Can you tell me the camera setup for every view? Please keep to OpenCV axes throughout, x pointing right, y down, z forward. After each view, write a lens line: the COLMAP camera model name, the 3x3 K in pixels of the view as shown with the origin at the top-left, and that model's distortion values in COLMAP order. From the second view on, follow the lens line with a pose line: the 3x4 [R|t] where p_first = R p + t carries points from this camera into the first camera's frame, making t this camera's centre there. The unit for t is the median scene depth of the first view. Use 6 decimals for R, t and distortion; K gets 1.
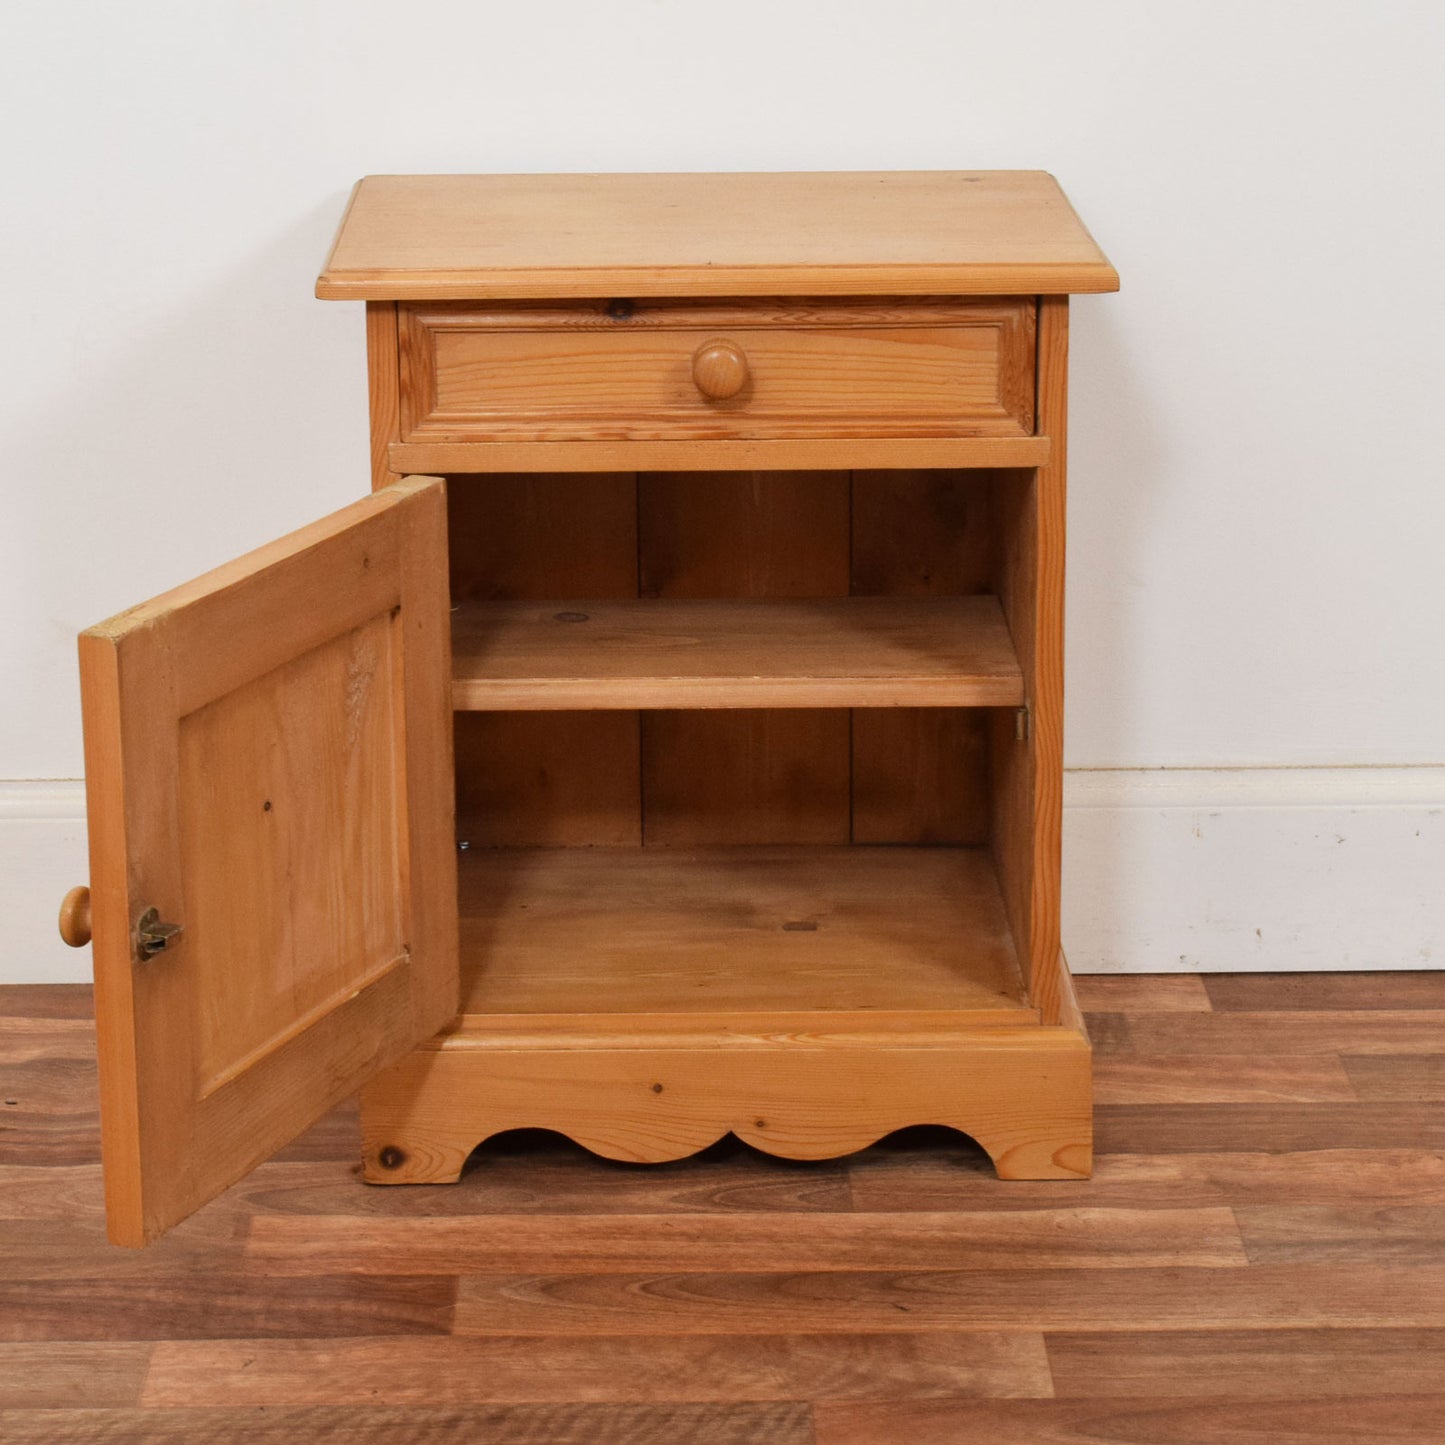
lens RADIAL K [[4055.5, 0, 699.8], [0, 4055.5, 724.1], [0, 0, 1]] dist [0.018523, -0.270136]
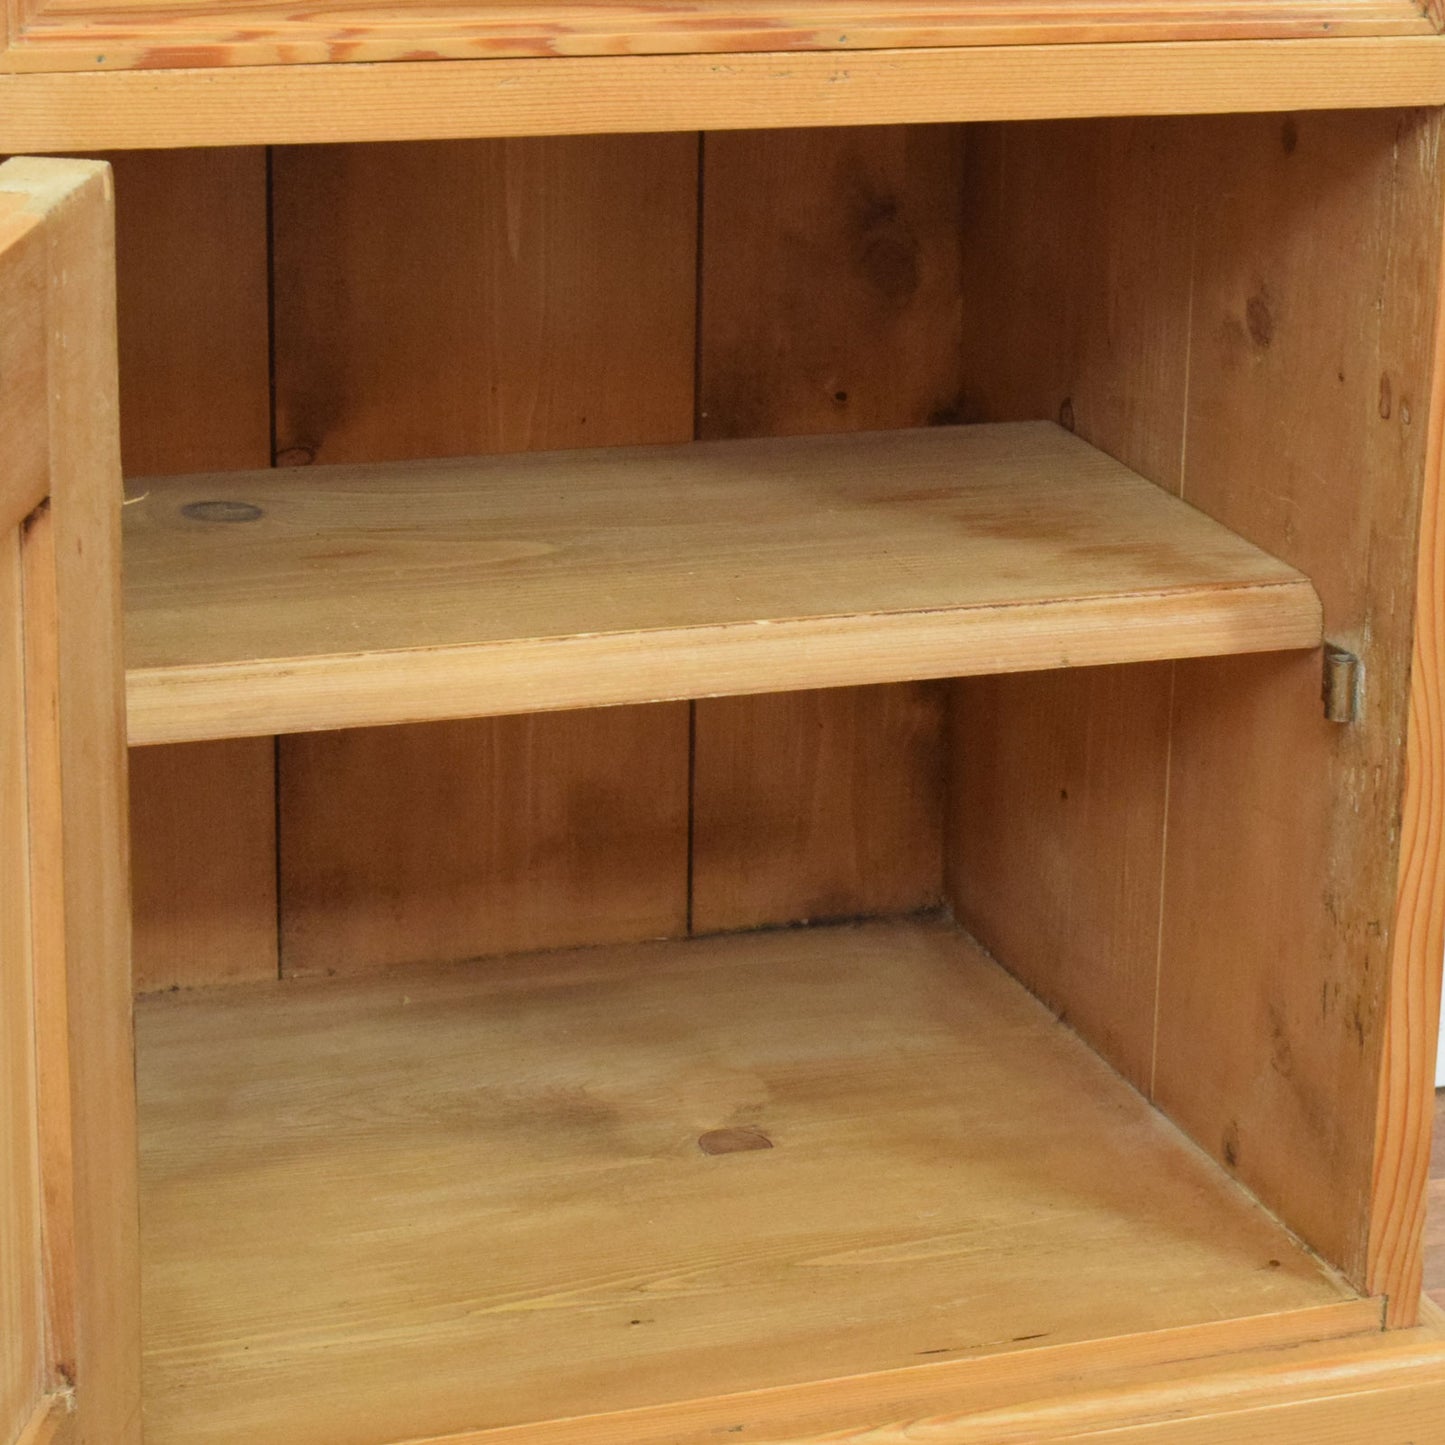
lens RADIAL K [[3832.4, 0, 752.4], [0, 3832.4, 661.4], [0, 0, 1]] dist [-0.003464, -0.069369]
pose [[0.937434, -0.068029, 0.341453, -0.129164], [0.062396, 0.997673, 0.027466, -0.018869], [-0.342527, -0.004442, 0.939497, 0.618532]]
